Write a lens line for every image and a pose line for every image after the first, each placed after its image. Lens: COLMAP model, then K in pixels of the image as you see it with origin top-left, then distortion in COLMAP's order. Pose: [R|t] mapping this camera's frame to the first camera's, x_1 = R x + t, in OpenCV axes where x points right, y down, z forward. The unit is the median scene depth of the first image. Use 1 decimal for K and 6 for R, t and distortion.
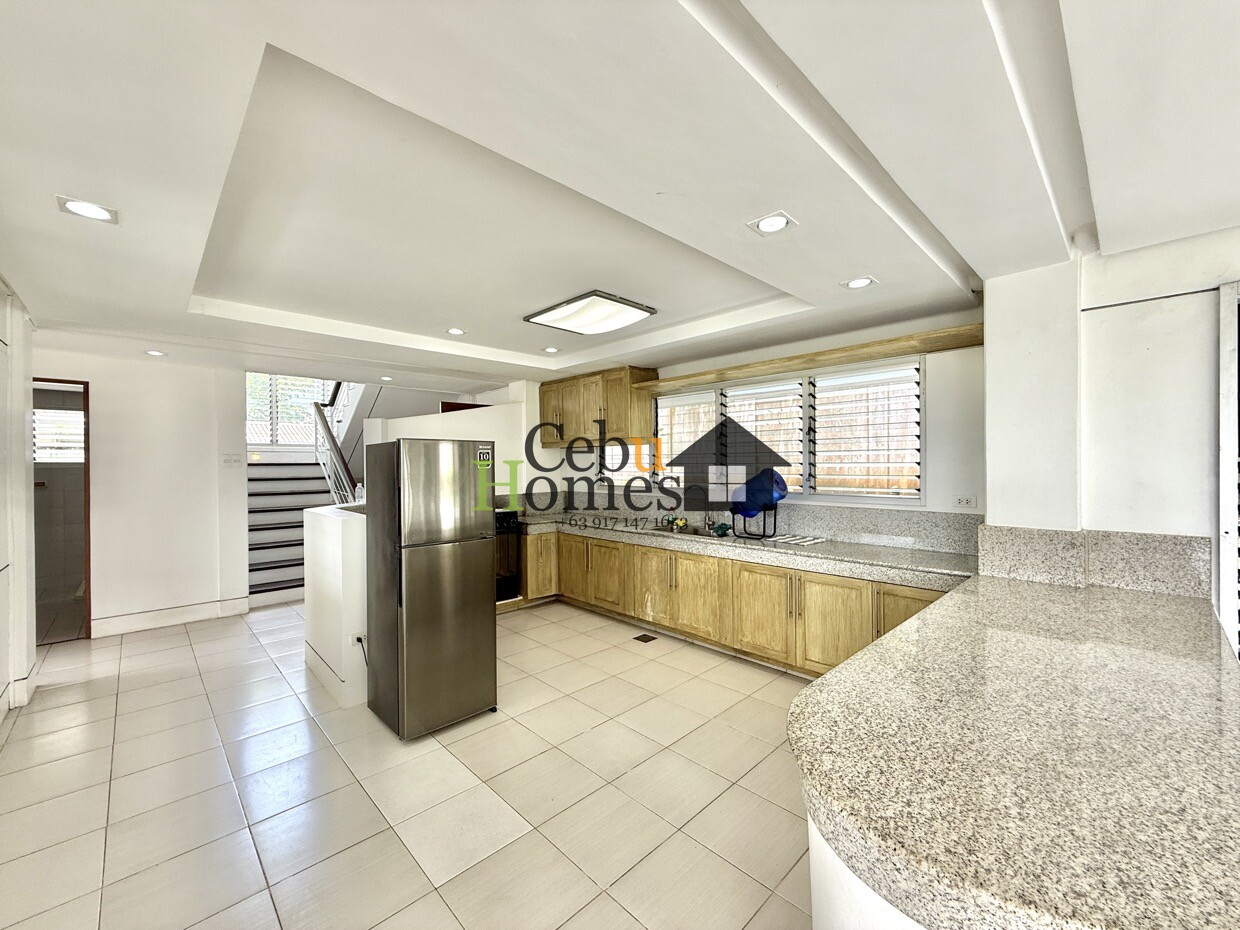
lens RADIAL K [[495.8, 0, 615.3], [0, 495.8, 463.3], [0, 0, 1]] dist [0.000112, 0.000087]
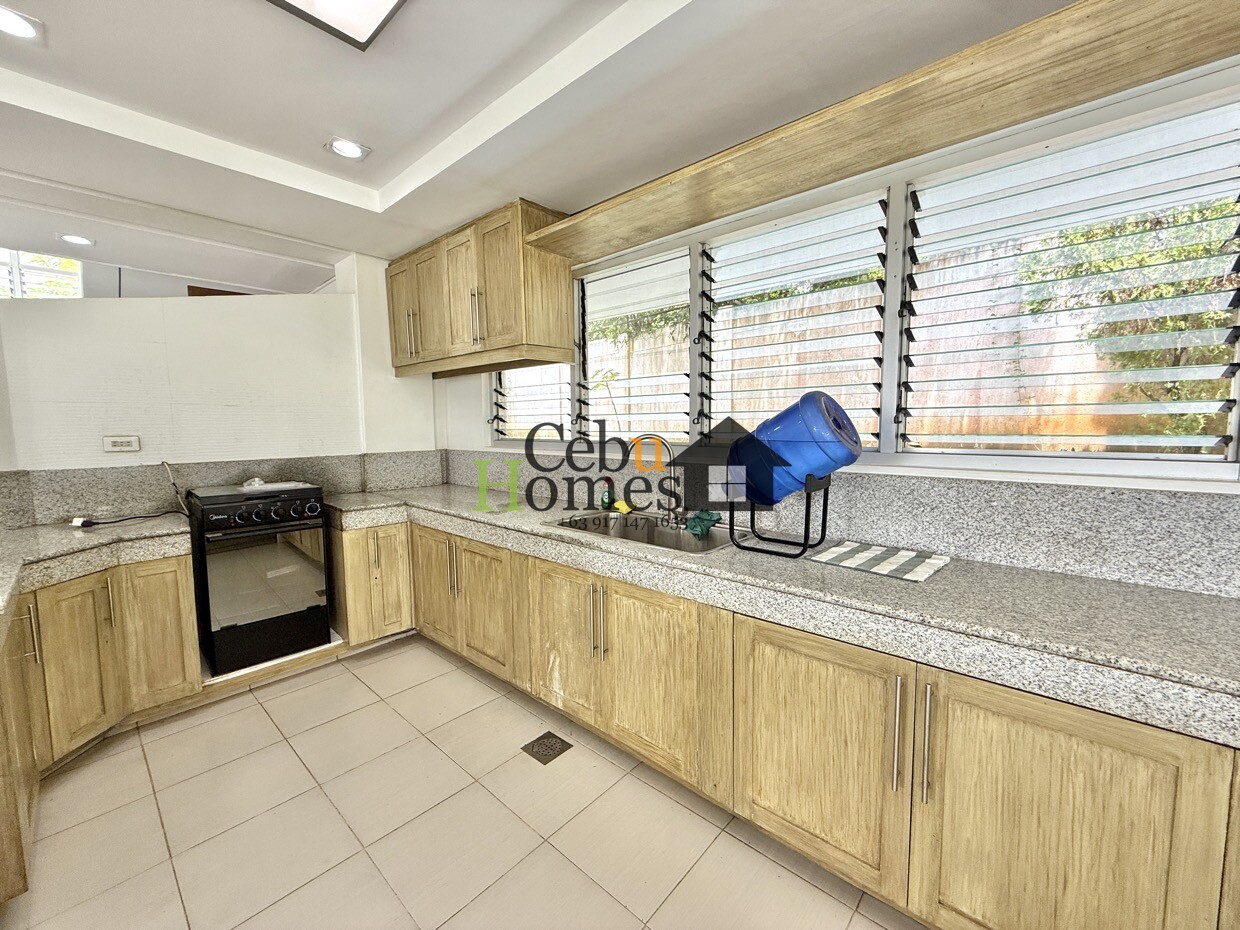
lens RADIAL K [[495.8, 0, 619.7], [0, 495.8, 464.3], [0, 0, 1]] dist [0.000112, 0.000087]
pose [[0.996764, -0.008841, 0.079892, 0.095692], [0.001959, 0.996309, 0.085814, 0.032187], [-0.080356, -0.085379, 0.993103, 0.531068]]
